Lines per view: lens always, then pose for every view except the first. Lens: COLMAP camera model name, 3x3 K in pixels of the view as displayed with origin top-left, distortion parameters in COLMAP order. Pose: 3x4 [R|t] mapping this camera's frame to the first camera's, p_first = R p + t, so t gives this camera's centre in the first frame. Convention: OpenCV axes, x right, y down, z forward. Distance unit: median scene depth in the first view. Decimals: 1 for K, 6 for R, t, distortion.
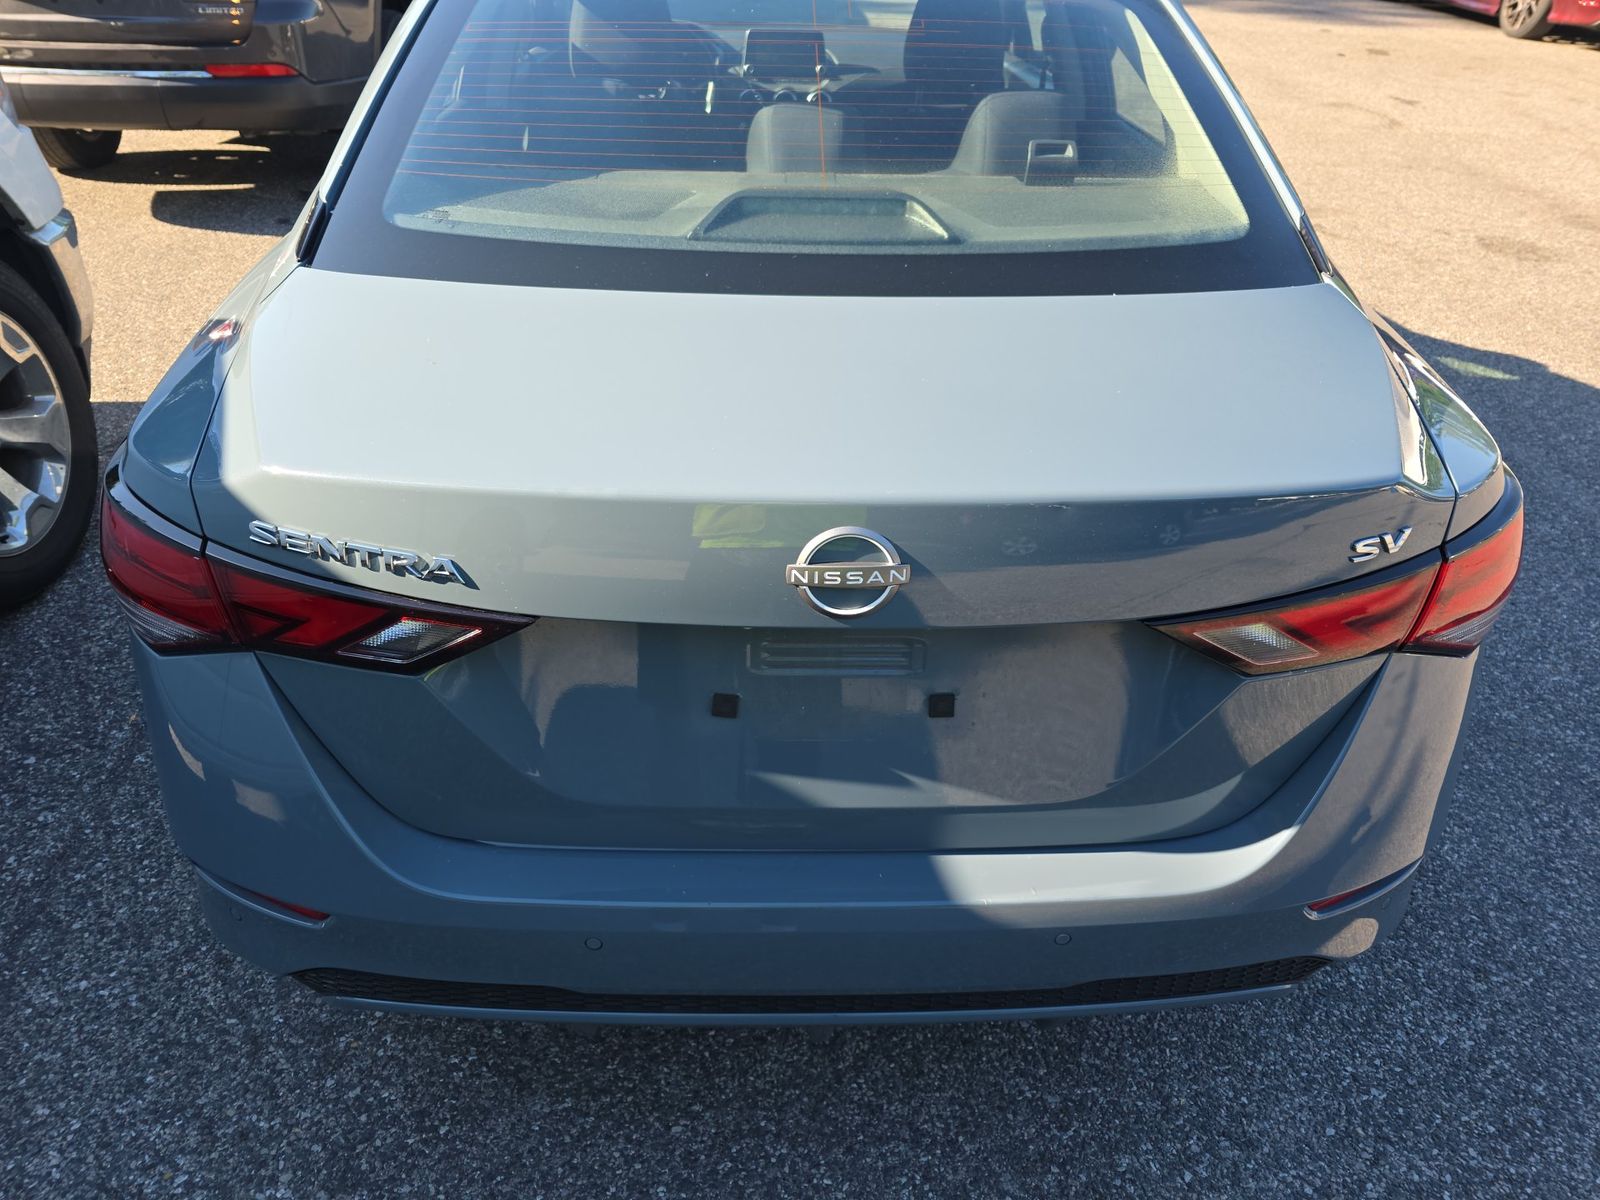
lens RADIAL K [[1073.3, 0, 806.3], [0, 1073.3, 624.9], [0, 0, 1]] dist [0.004889, -0.003867]
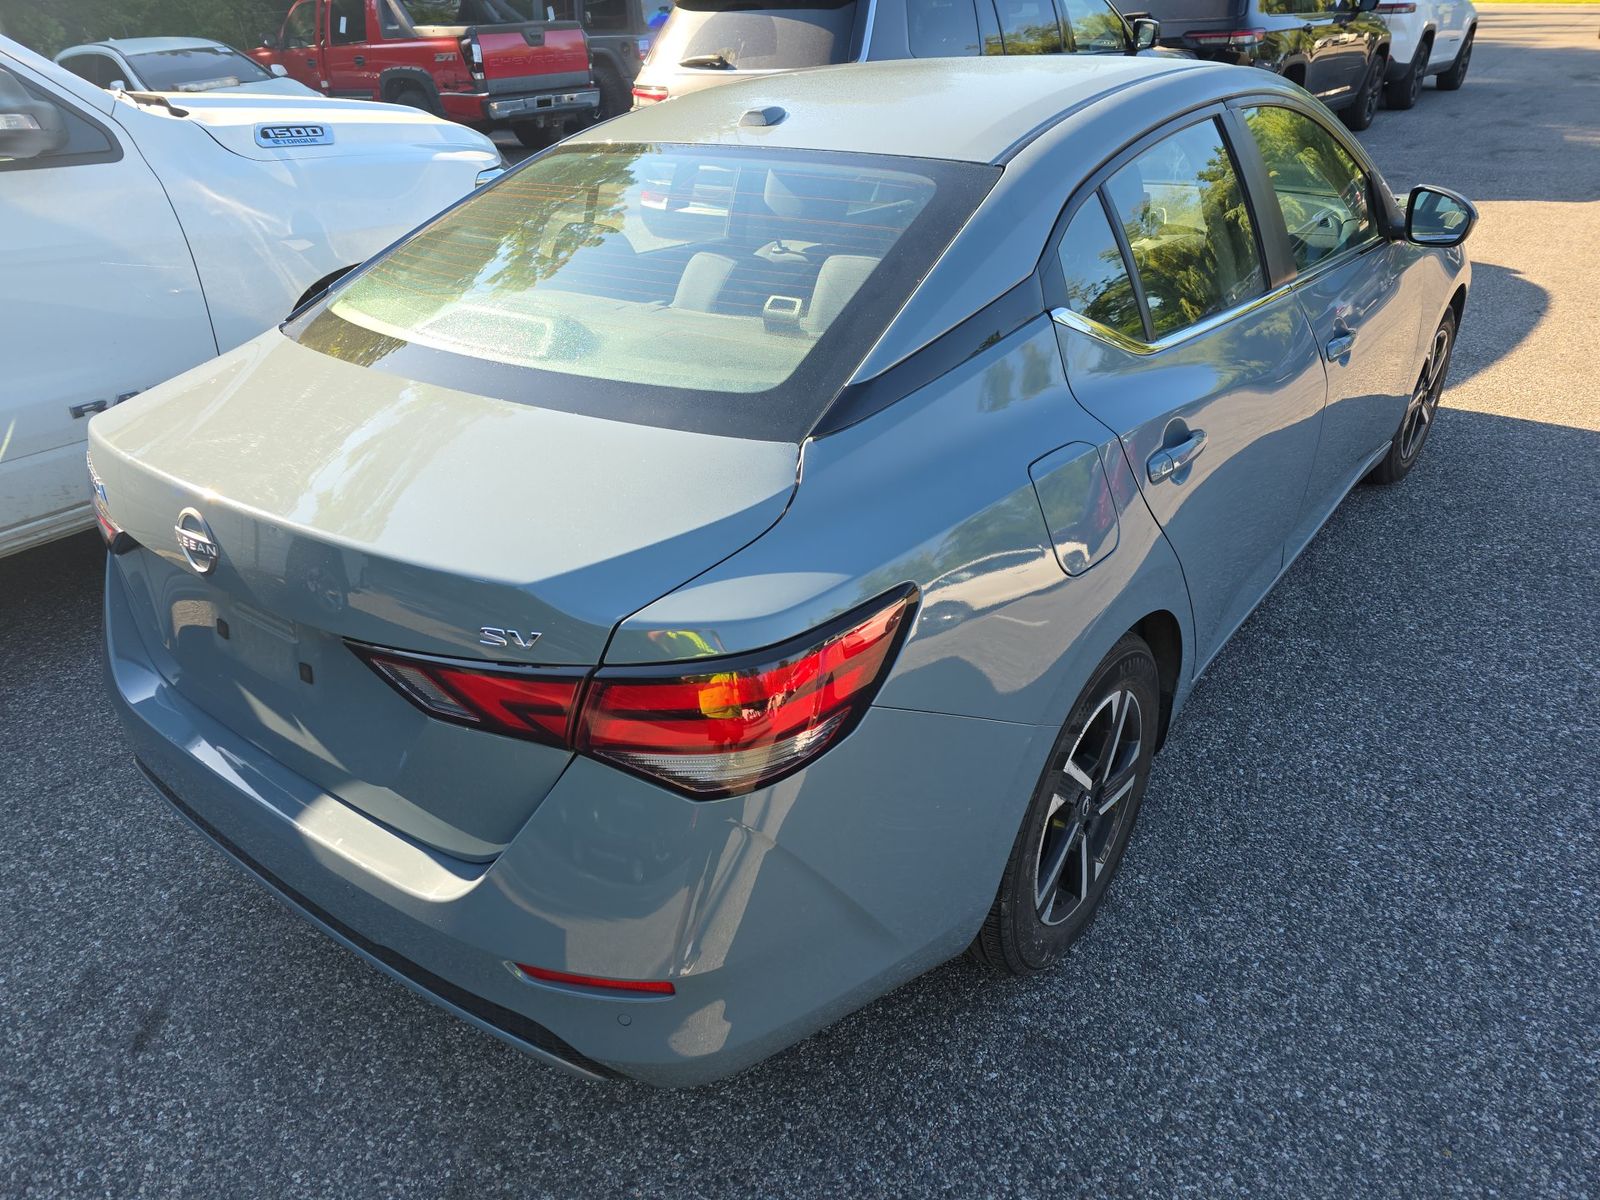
lens RADIAL K [[1073.3, 0, 806.3], [0, 1073.3, 624.9], [0, 0, 1]] dist [0.004889, -0.003867]
pose [[0.781515, 0.268411, -0.563196, 0.949107], [-0.324031, 0.946046, 0.001233, -0.131959], [0.533140, 0.181529, 0.826323, 0.141317]]
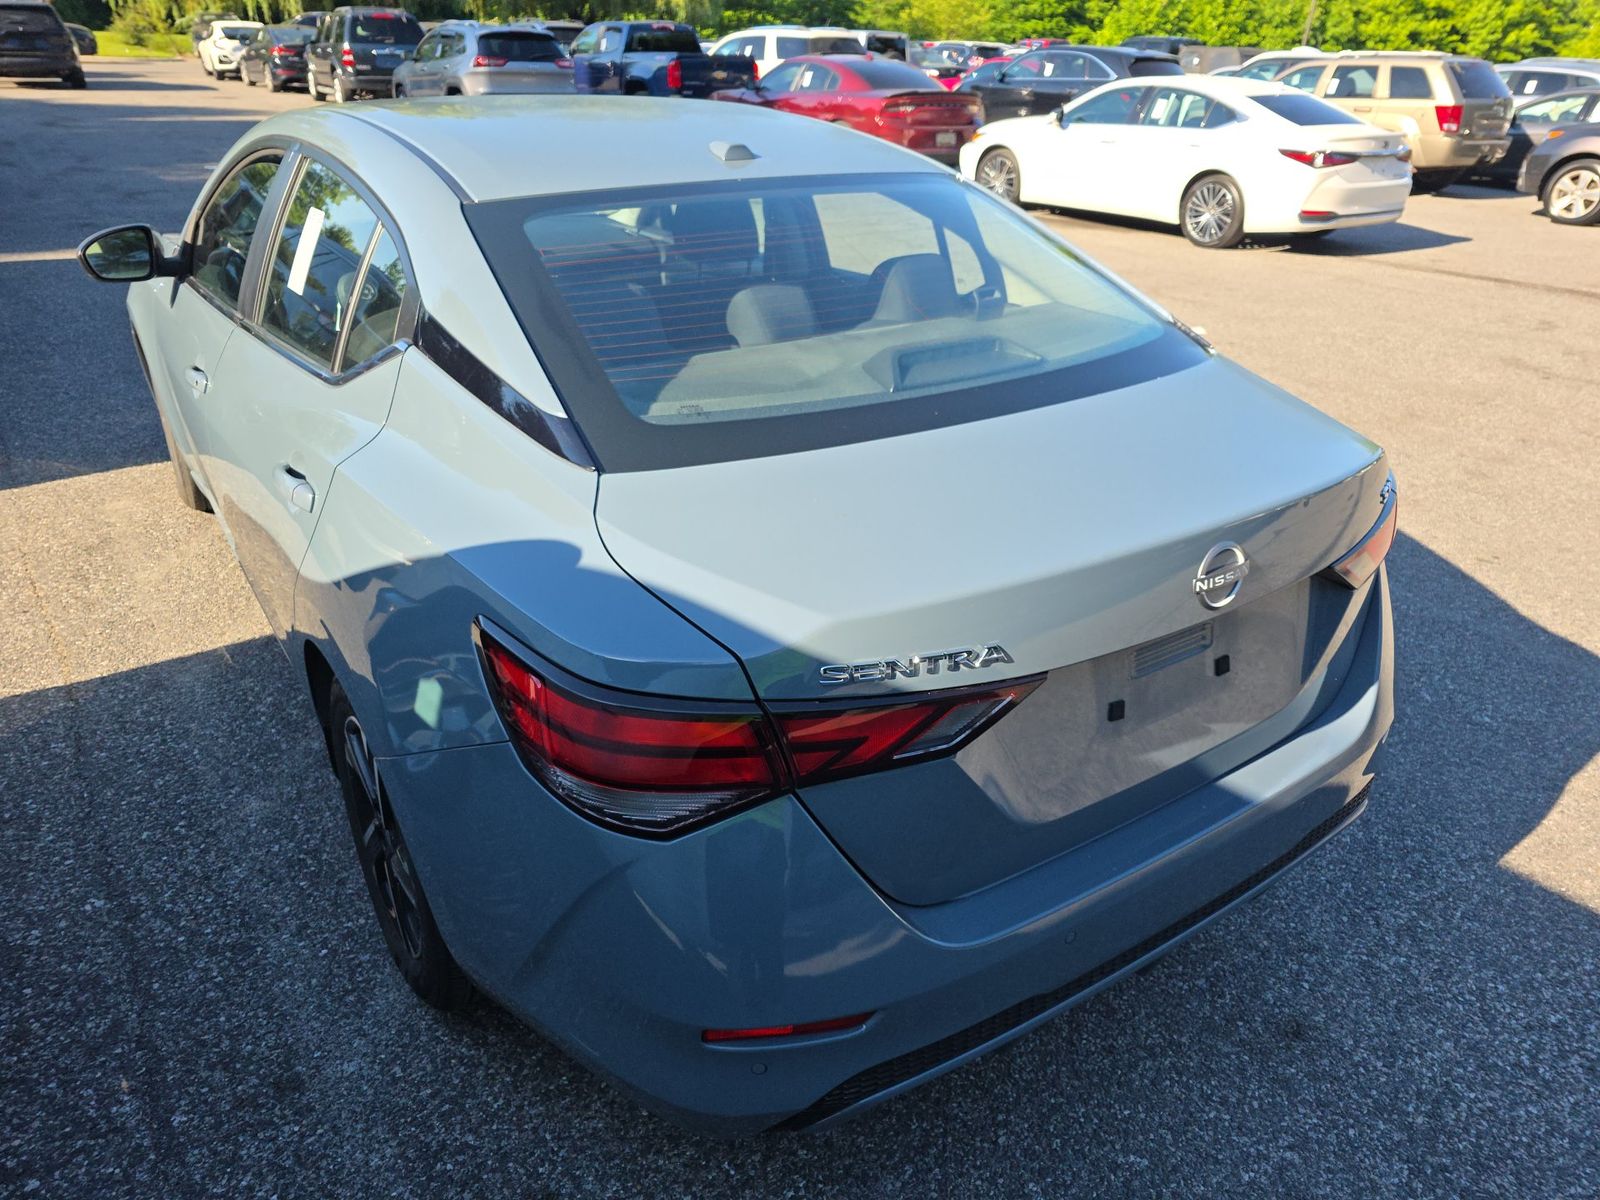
lens RADIAL K [[1073.3, 0, 806.3], [0, 1073.3, 624.9], [0, 0, 1]] dist [0.004889, -0.003867]
pose [[0.841859, -0.262169, 0.471743, -0.693822], [0.318817, 0.946852, -0.042742, -0.063039], [-0.435465, 0.186383, 0.880700, -0.010278]]
